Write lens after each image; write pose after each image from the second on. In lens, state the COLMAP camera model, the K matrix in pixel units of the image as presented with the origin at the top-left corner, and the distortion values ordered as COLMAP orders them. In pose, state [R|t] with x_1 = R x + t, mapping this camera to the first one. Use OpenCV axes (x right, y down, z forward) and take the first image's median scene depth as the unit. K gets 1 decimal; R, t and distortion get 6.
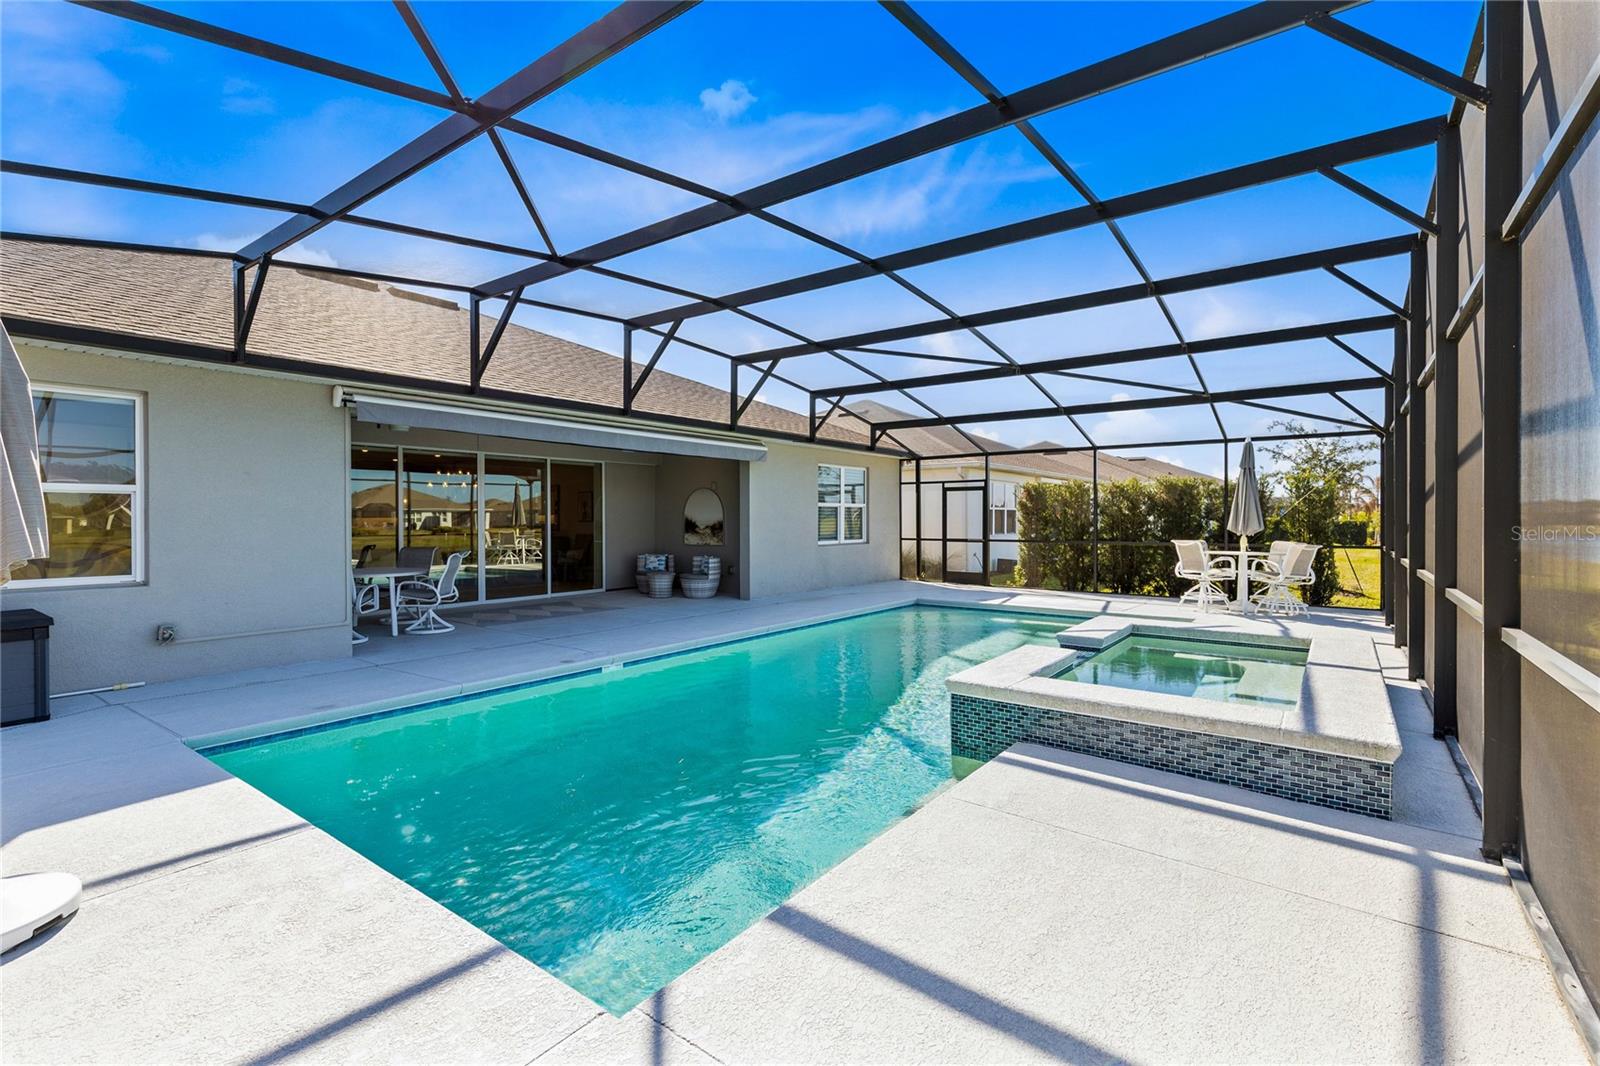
lens RADIAL K [[721.4, 0, 805.2], [0, 721.4, 519.4], [0, 0, 1]] dist [0.008563, 0.000155]
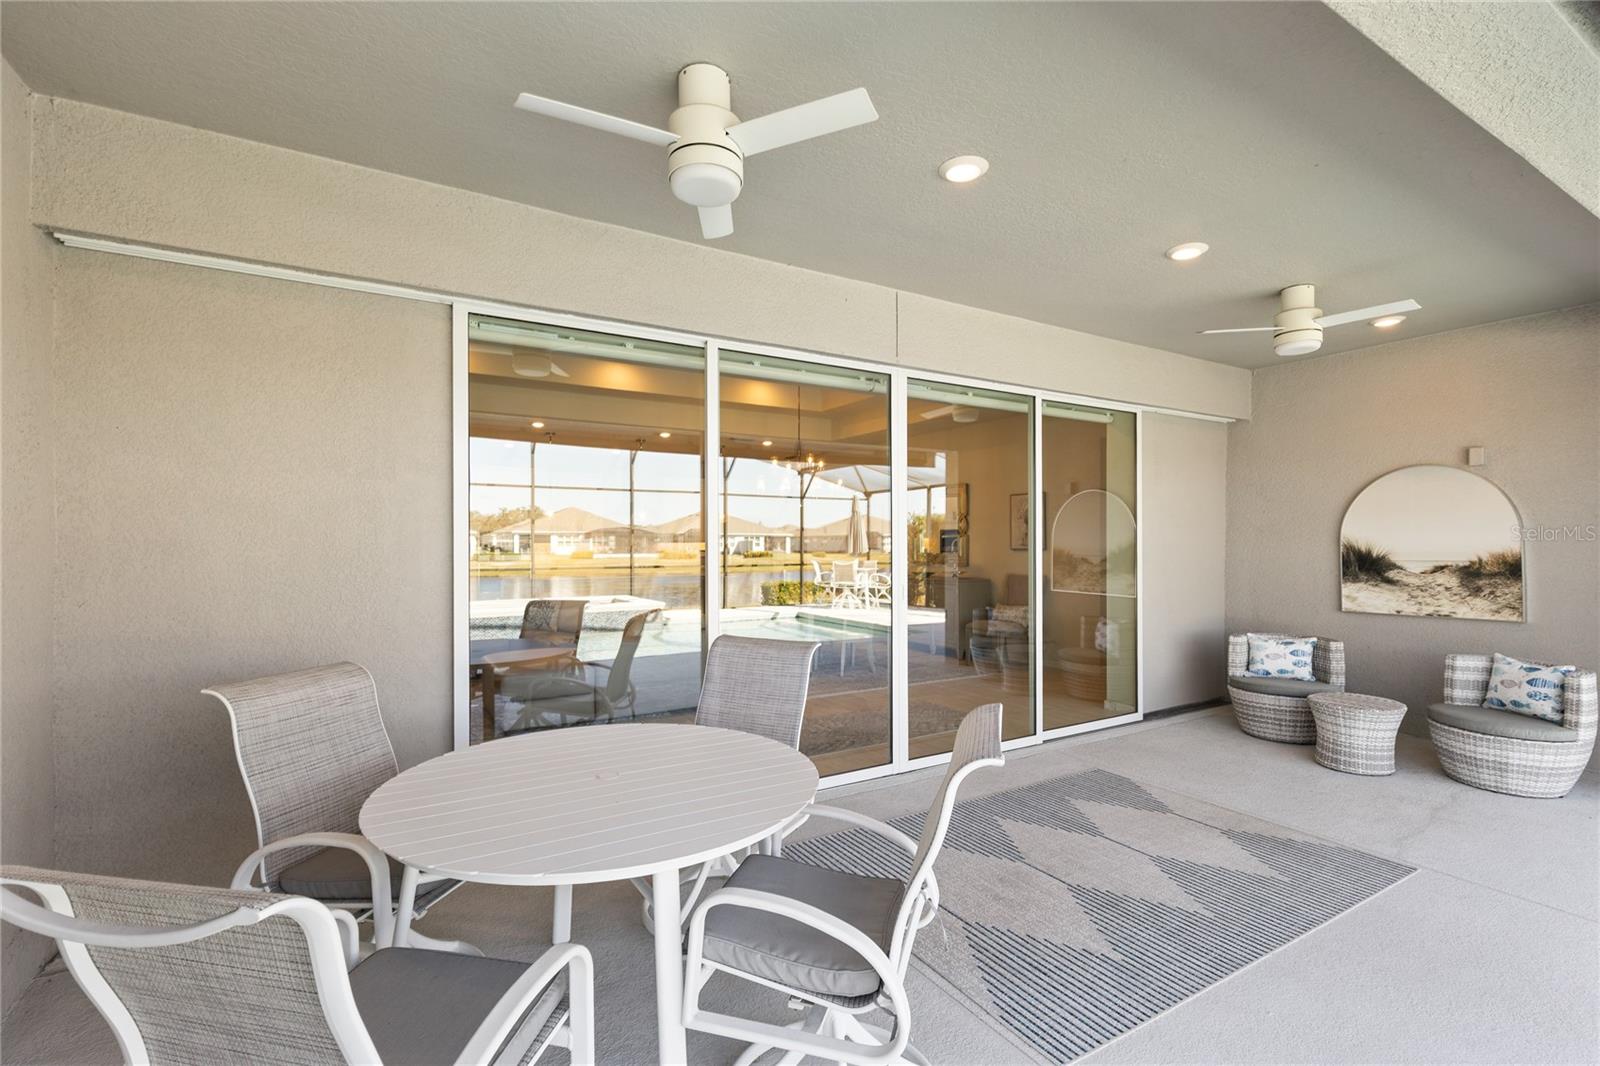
lens RADIAL K [[721.4, 0, 802.3], [0, 721.4, 543.7], [0, 0, 1]] dist [0.008563, 0.000155]
pose [[0.925318, -0.002588, -0.379182, -0.181425], [0.002922, 0.999996, 0.000304, -0.002019], [0.379180, -0.001389, 0.925322, 0.326042]]
